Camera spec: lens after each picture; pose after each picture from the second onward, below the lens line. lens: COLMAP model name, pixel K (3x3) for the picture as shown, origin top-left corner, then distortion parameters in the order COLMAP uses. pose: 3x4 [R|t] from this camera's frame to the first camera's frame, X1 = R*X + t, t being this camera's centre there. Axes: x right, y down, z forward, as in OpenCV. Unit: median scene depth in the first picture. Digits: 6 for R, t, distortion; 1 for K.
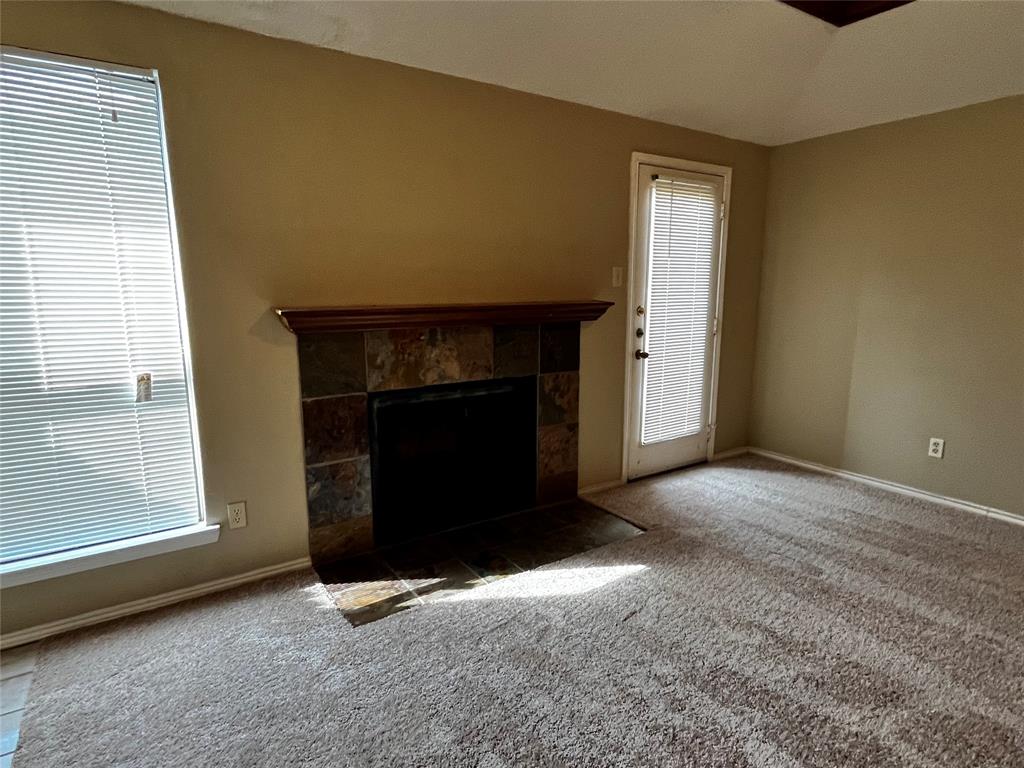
lens RADIAL K [[571.0, 0, 511.7], [0, 571.0, 382.0], [0, 0, 1]] dist [-0.008836, -0.001012]
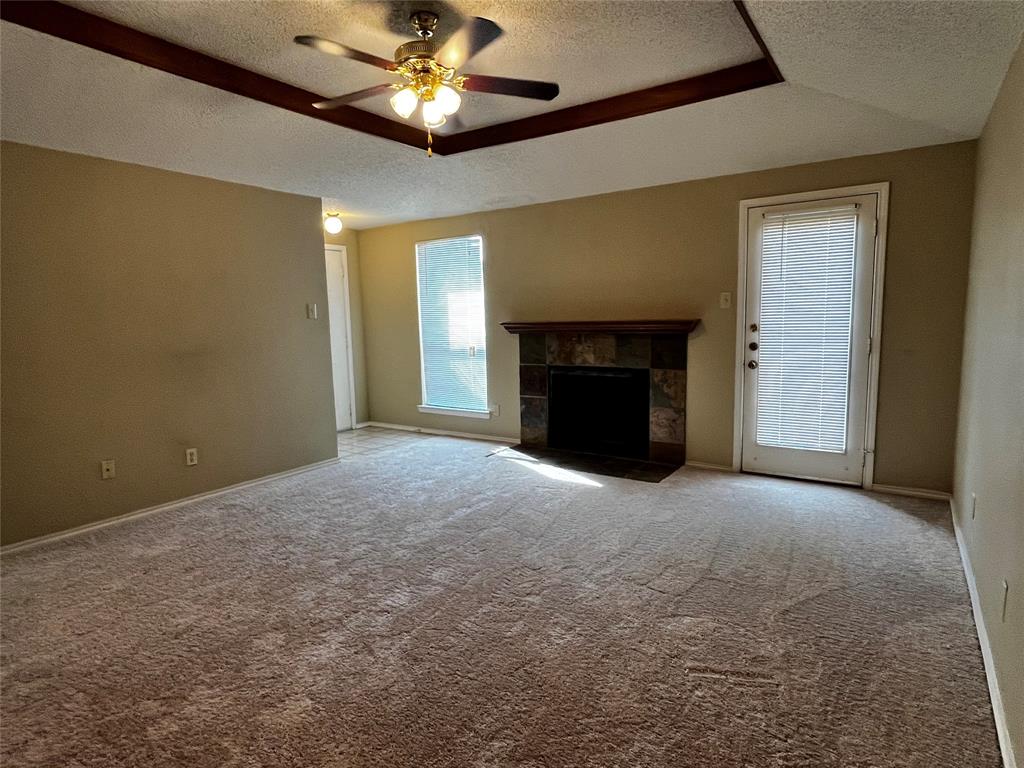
lens RADIAL K [[571.0, 0, 512.2], [0, 571.0, 385.8], [0, 0, 1]] dist [-0.008836, -0.001012]
pose [[0.384374, 0.107916, -0.916848, 1.323395], [-0.134380, 0.989107, 0.060084, -0.011307], [0.913345, 0.100111, 0.394689, 0.099545]]
